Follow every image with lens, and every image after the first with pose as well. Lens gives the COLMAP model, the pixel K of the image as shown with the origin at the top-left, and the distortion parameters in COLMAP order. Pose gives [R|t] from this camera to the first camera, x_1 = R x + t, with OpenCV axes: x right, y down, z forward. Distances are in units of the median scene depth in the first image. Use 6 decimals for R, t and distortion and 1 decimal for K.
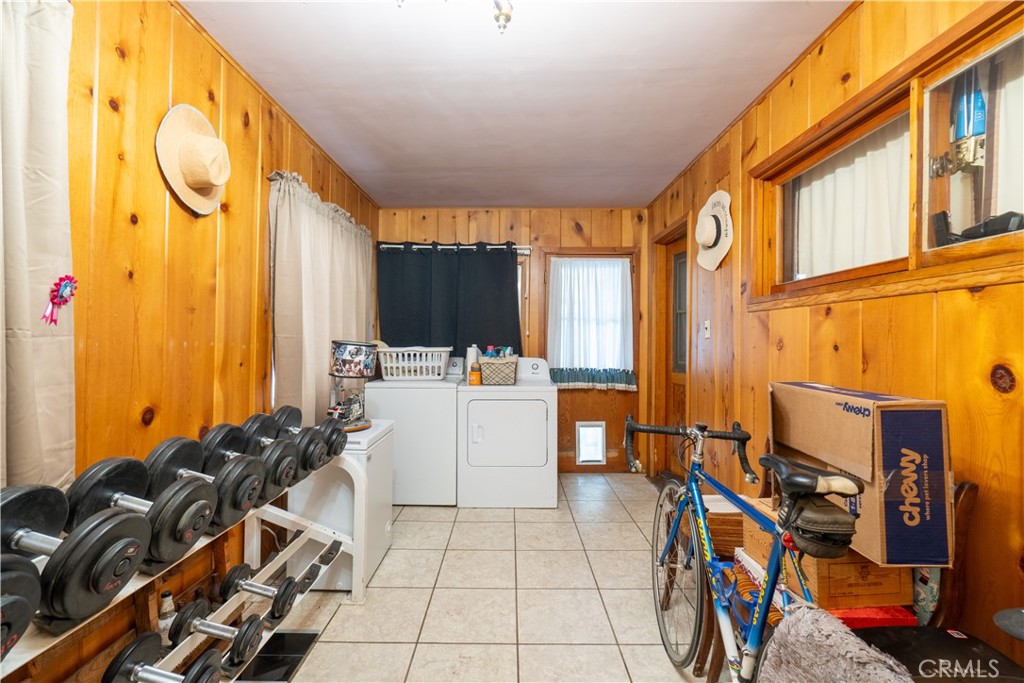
lens RADIAL K [[454.4, 0, 512.6], [0, 454.4, 338.4], [0, 0, 1]] dist [0.000004, 0.000002]
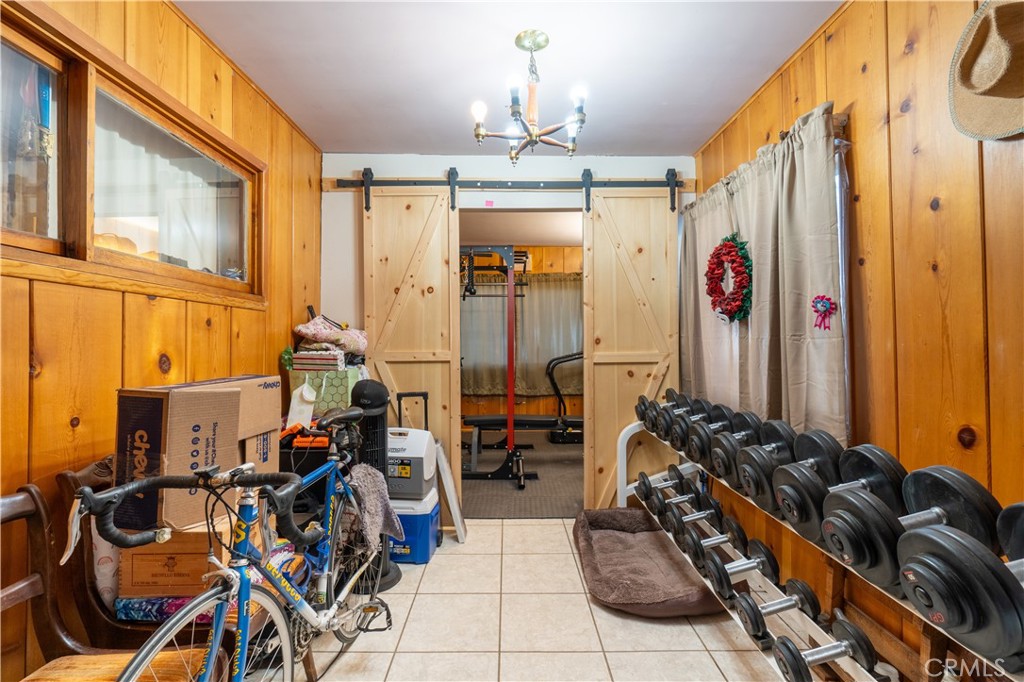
lens RADIAL K [[454.4, 0, 511.3], [0, 454.4, 337.8], [0, 0, 1]] dist [0.000004, 0.000002]
pose [[-0.999923, -0.006337, -0.010646, 0.001507], [-0.006216, 0.999916, -0.011333, 0.013594], [0.010717, -0.011266, -0.999879, 1.977176]]
